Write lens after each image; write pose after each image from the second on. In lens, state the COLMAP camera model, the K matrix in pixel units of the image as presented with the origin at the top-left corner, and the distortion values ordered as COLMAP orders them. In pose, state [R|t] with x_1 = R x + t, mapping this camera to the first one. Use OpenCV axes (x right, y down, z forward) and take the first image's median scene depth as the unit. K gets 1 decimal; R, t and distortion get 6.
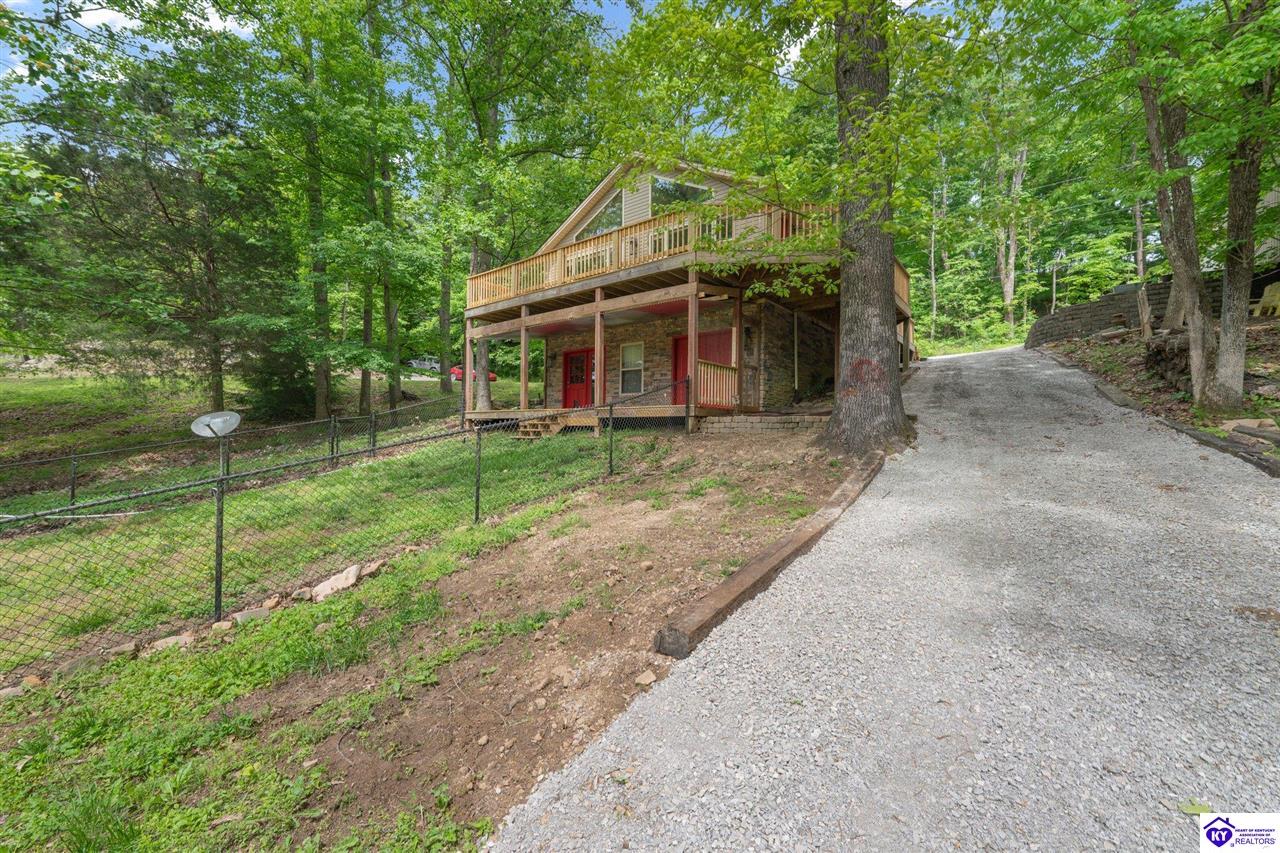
lens RADIAL K [[505.5, 0, 637.4], [0, 505.5, 428.2], [0, 0, 1]] dist [-0.000161, -0.000116]
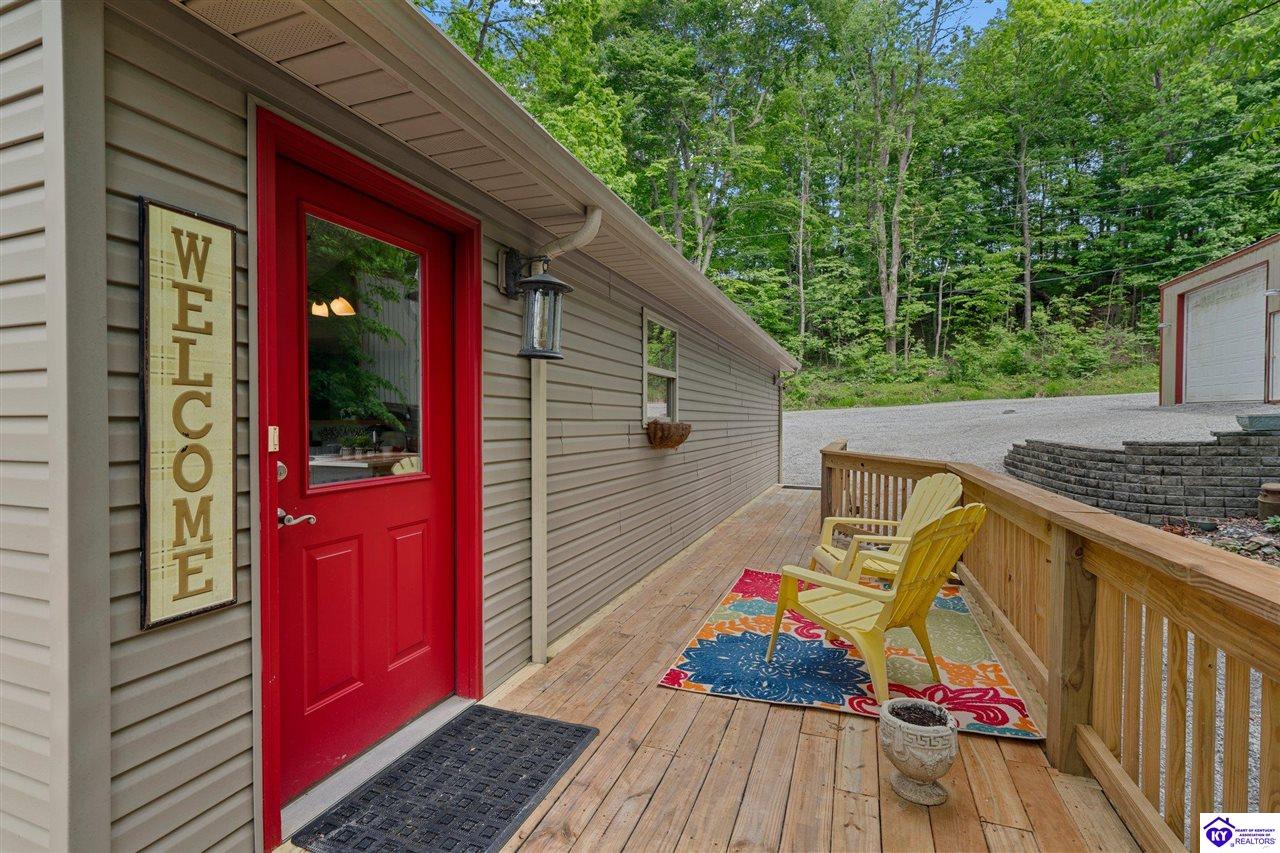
lens RADIAL K [[599.4, 0, 638.0], [0, 599.4, 428.8], [0, 0, 1]] dist [0.002125, 0.000193]
pose [[0.950546, -0.012440, 0.310336, 0.092545], [0.006412, 0.999771, 0.020437, -0.113369], [-0.310519, -0.017437, 0.950407, 0.259101]]
